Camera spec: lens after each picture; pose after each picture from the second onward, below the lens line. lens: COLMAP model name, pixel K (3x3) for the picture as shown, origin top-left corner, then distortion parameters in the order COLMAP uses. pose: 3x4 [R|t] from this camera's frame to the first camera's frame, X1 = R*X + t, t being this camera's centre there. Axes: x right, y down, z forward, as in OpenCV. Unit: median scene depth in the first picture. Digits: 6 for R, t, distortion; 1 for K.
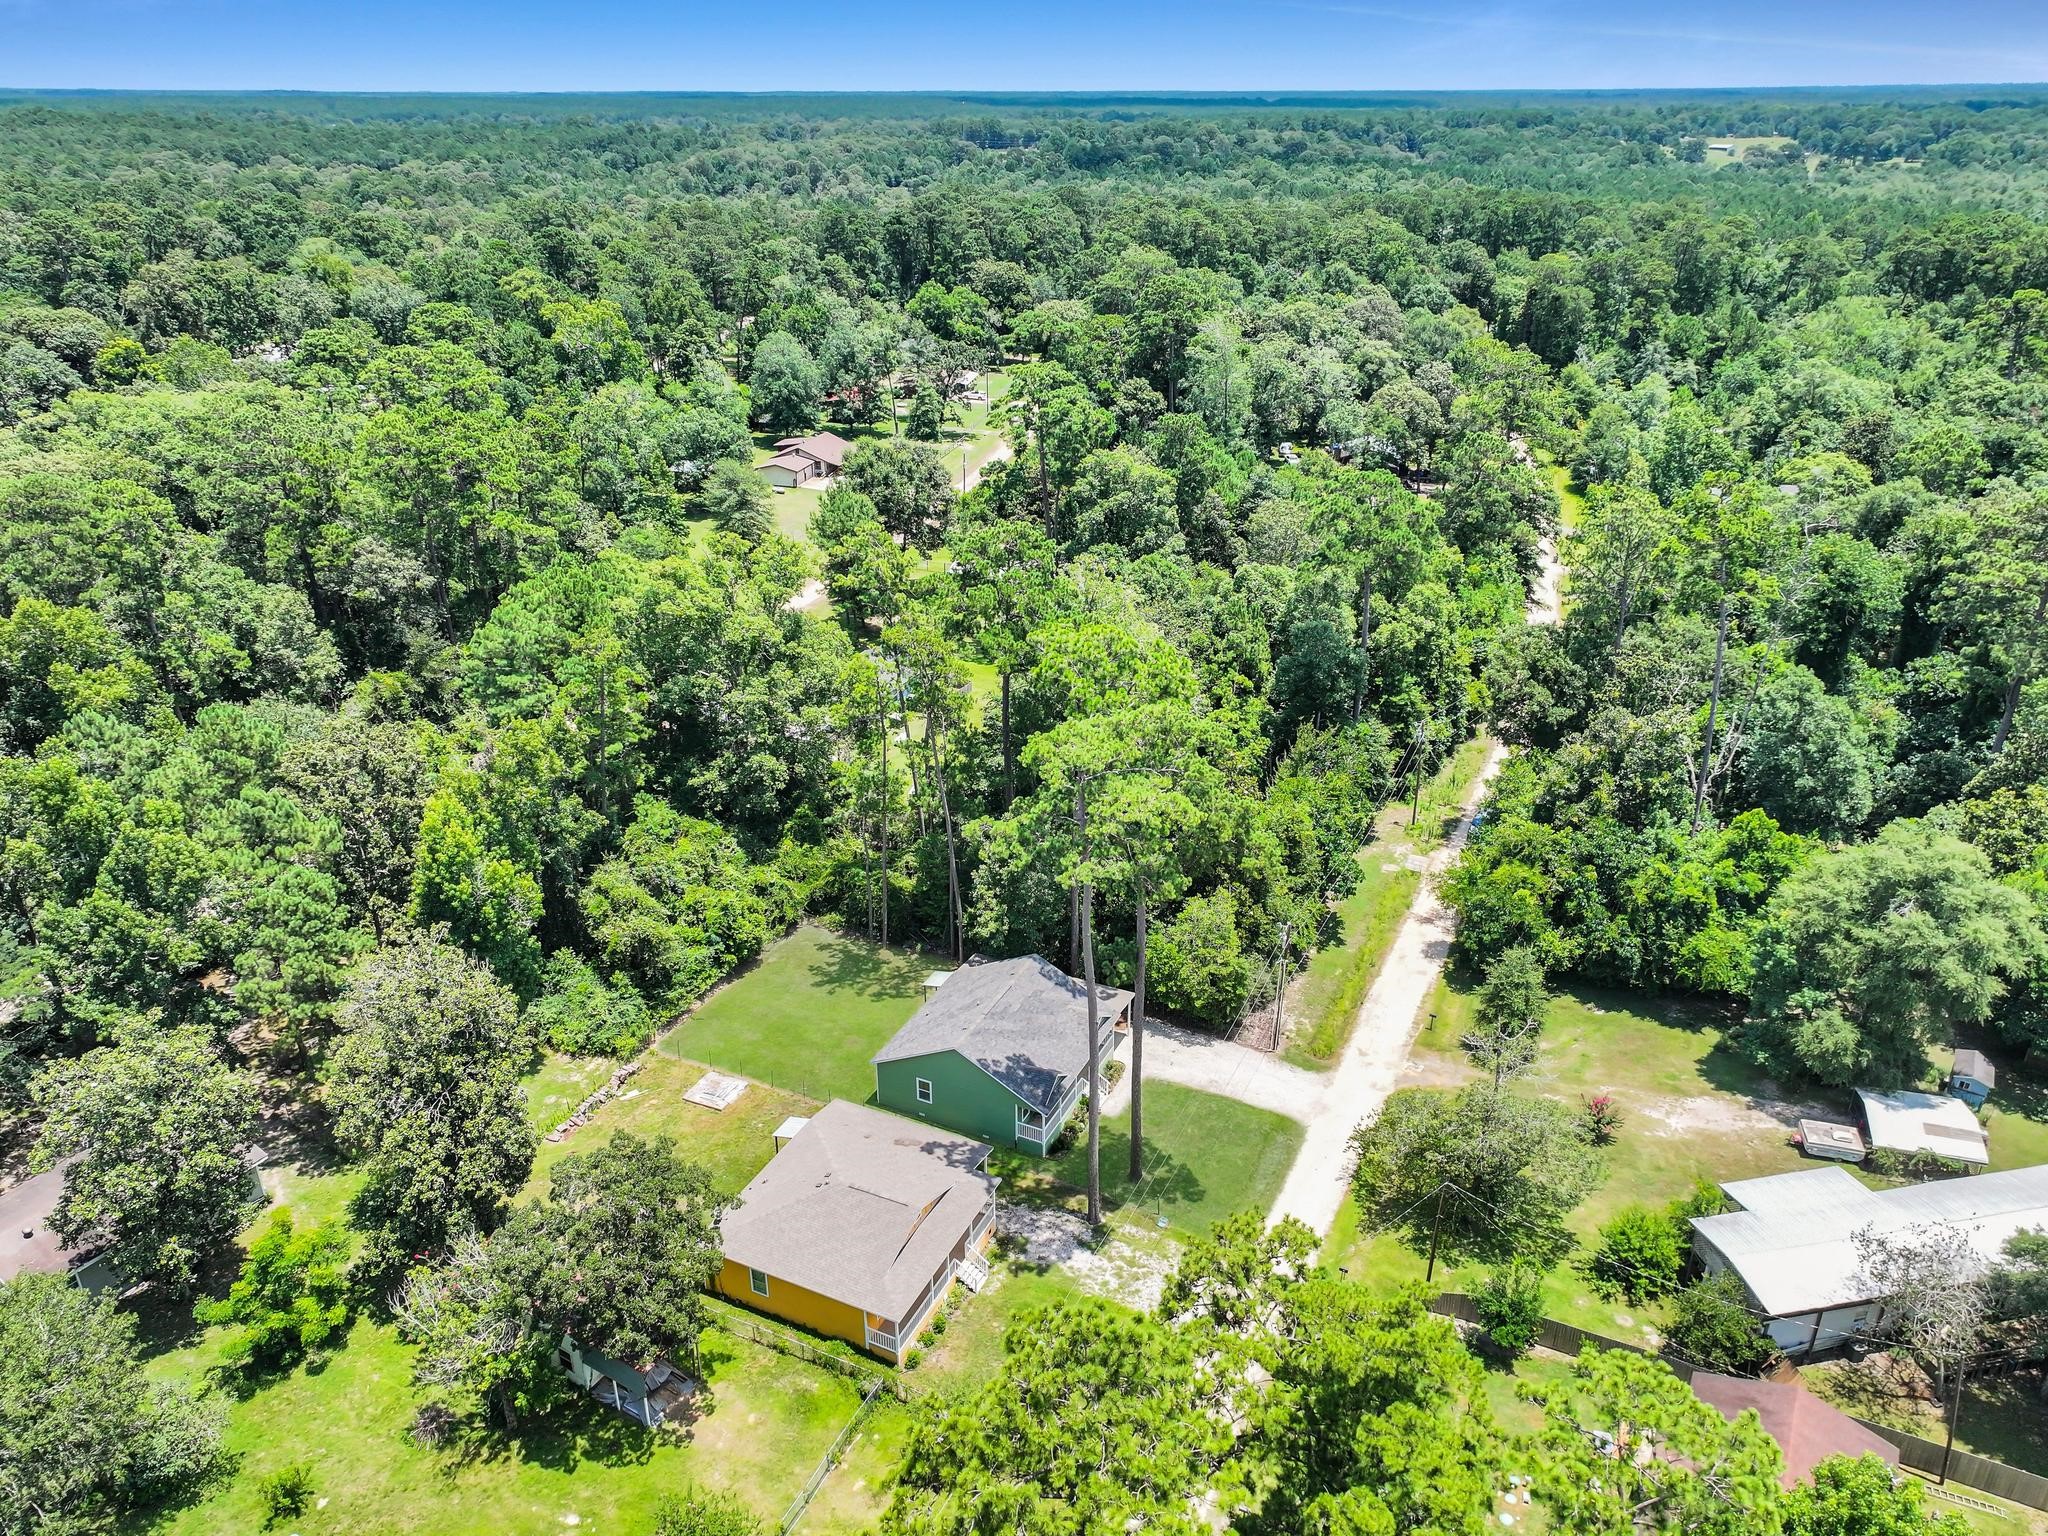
lens RADIAL K [[1452.0, 0, 1032.8], [0, 1452.0, 756.3], [0, 0, 1]] dist [-0.019141, 0.036331]
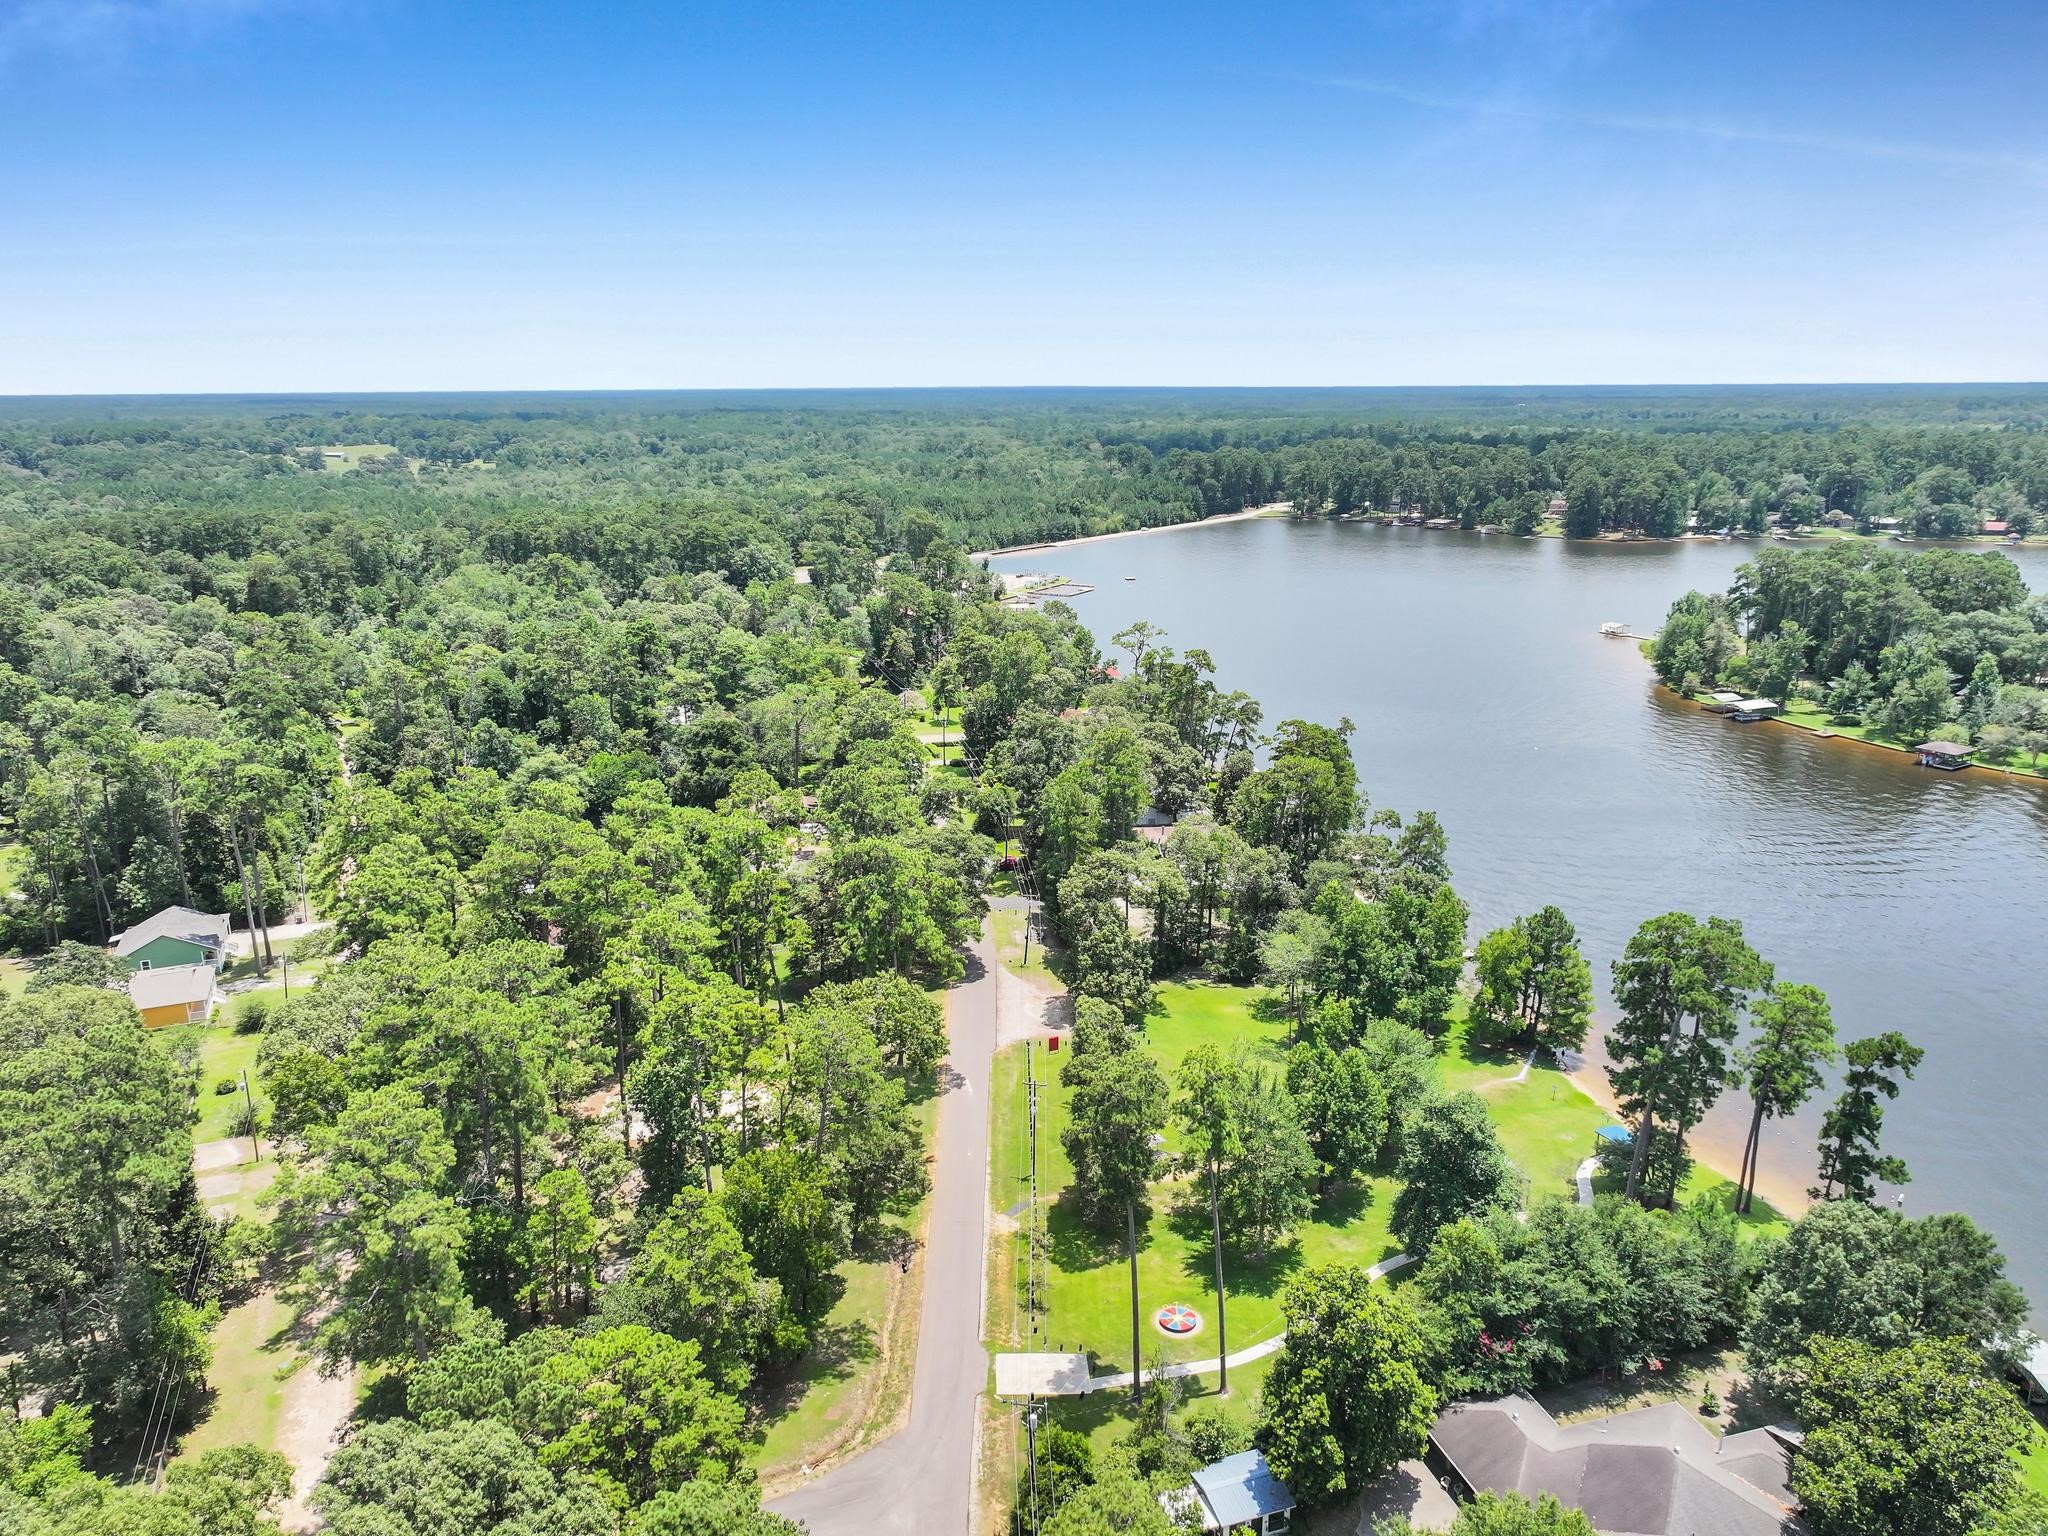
lens RADIAL K [[1452.0, 0, 1032.8], [0, 1452.0, 756.3], [0, 0, 1]] dist [-0.019141, 0.036331]
pose [[0.652638, -0.185618, 0.734582, -0.193743], [0.316616, 0.947630, -0.041845, 0.118082], [-0.688344, 0.259890, 0.677229, -0.366495]]
